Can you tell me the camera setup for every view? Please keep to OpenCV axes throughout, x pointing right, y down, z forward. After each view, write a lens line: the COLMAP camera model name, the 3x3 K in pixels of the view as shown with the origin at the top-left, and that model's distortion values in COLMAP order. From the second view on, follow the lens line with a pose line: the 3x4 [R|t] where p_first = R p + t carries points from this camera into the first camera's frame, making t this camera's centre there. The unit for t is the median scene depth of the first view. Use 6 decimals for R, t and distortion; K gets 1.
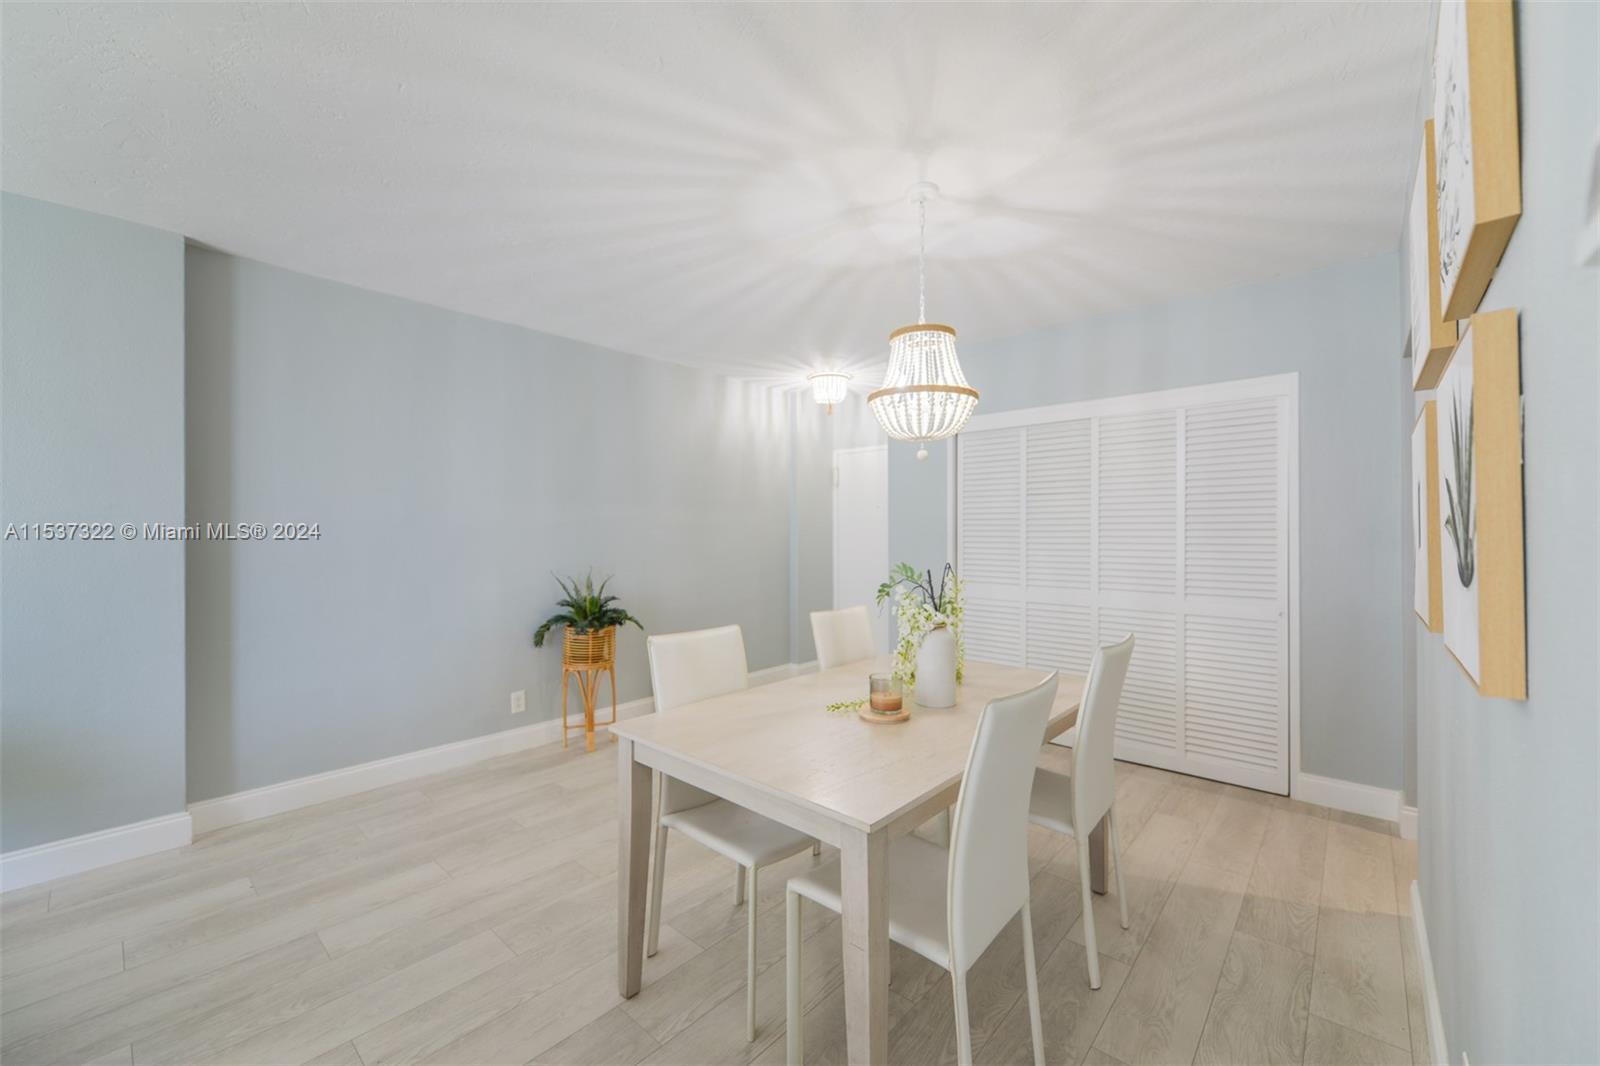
lens RADIAL K [[624.1, 0, 795.1], [0, 624.1, 531.7], [0, 0, 1]] dist [0.002130, -0.000150]
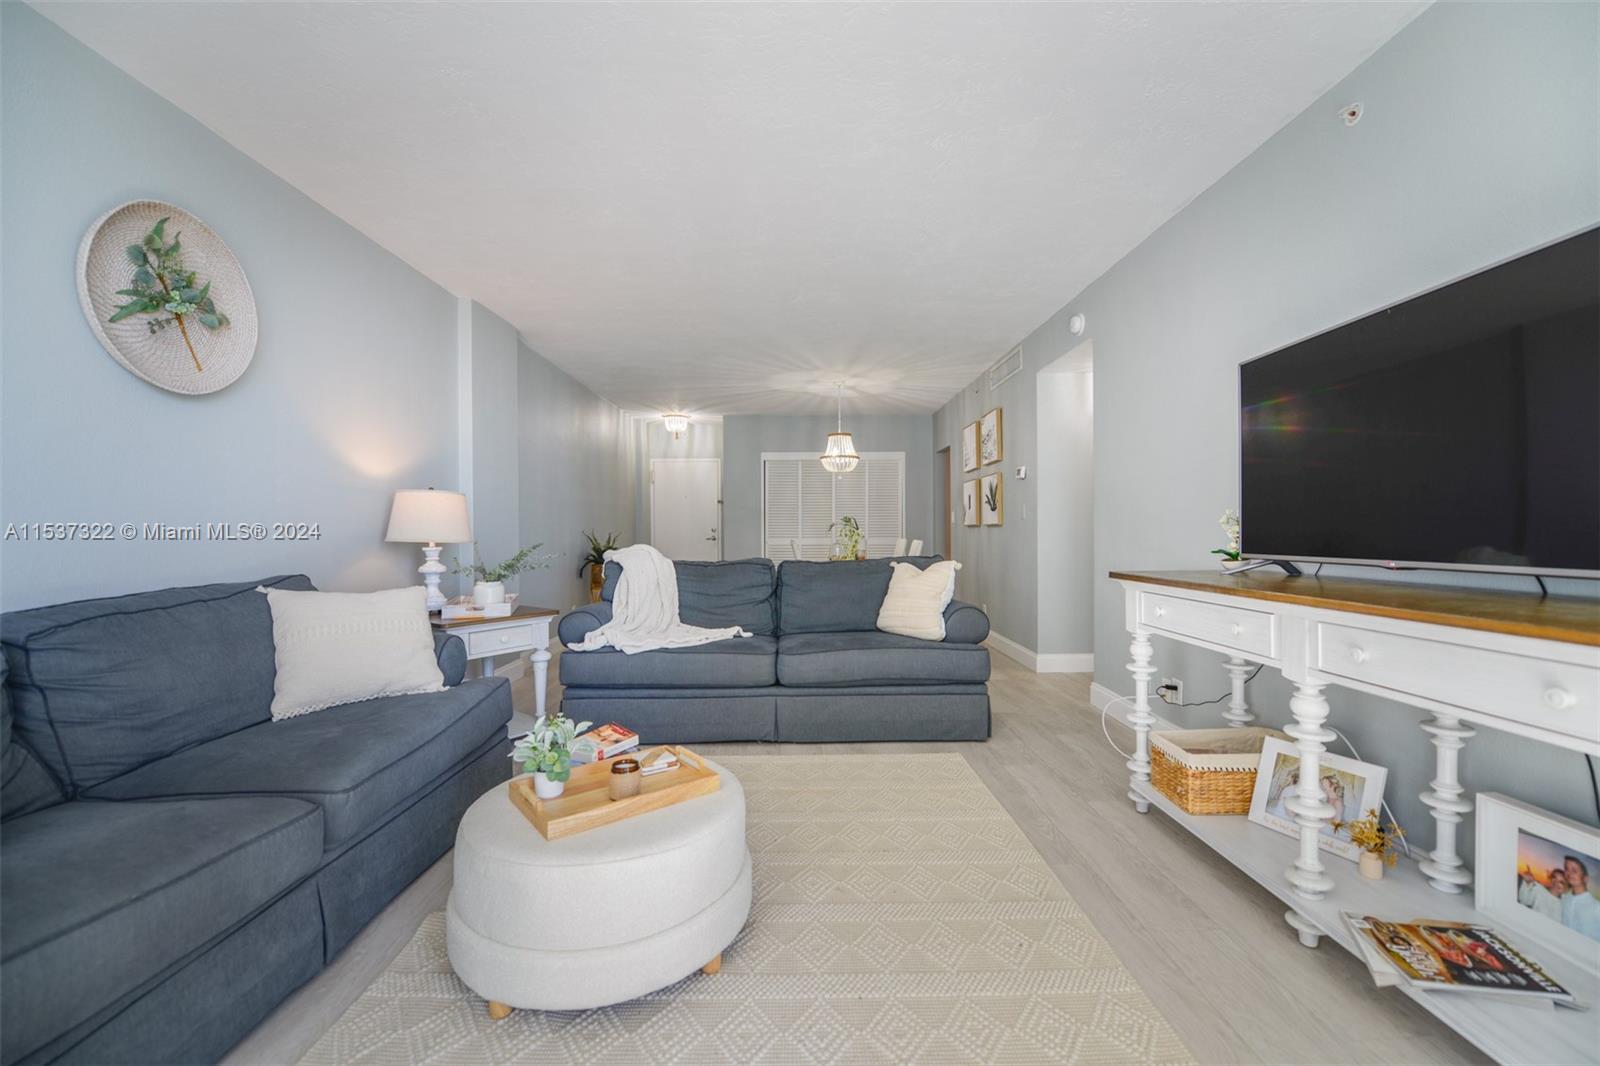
lens RADIAL K [[634.8, 0, 807.0], [0, 634.8, 531.0], [0, 0, 1]] dist [0.001032, -0.000327]
pose [[0.738841, 0.008274, 0.673829, -1.728265], [-0.008440, 0.999960, -0.003025, 0.116416], [-0.673827, -0.003452, 0.738881, -0.952598]]
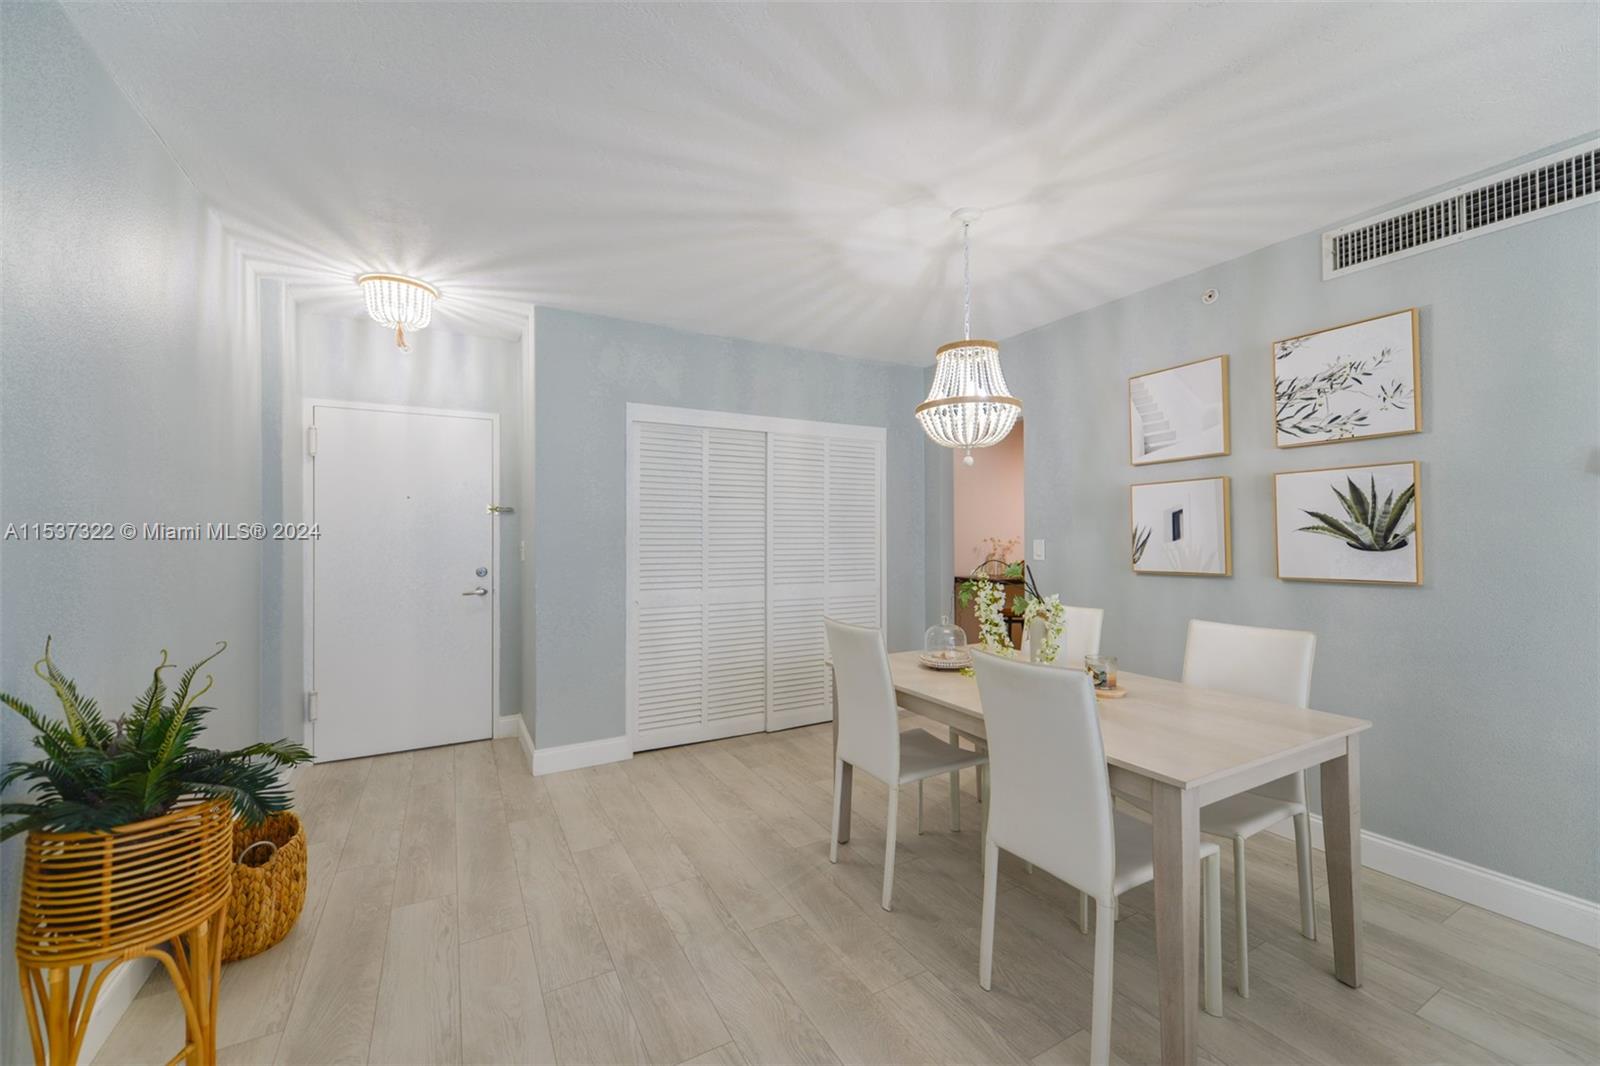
lens RADIAL K [[631.0, 0, 804.1], [0, 631.0, 532.2], [0, 0, 1]] dist [0.003043, -0.000158]
pose [[0.324836, 0.003975, 0.945762, -0.885465], [-0.000055, 0.999991, -0.004185, 0.002182], [-0.945771, 0.001307, 0.324833, 0.888397]]
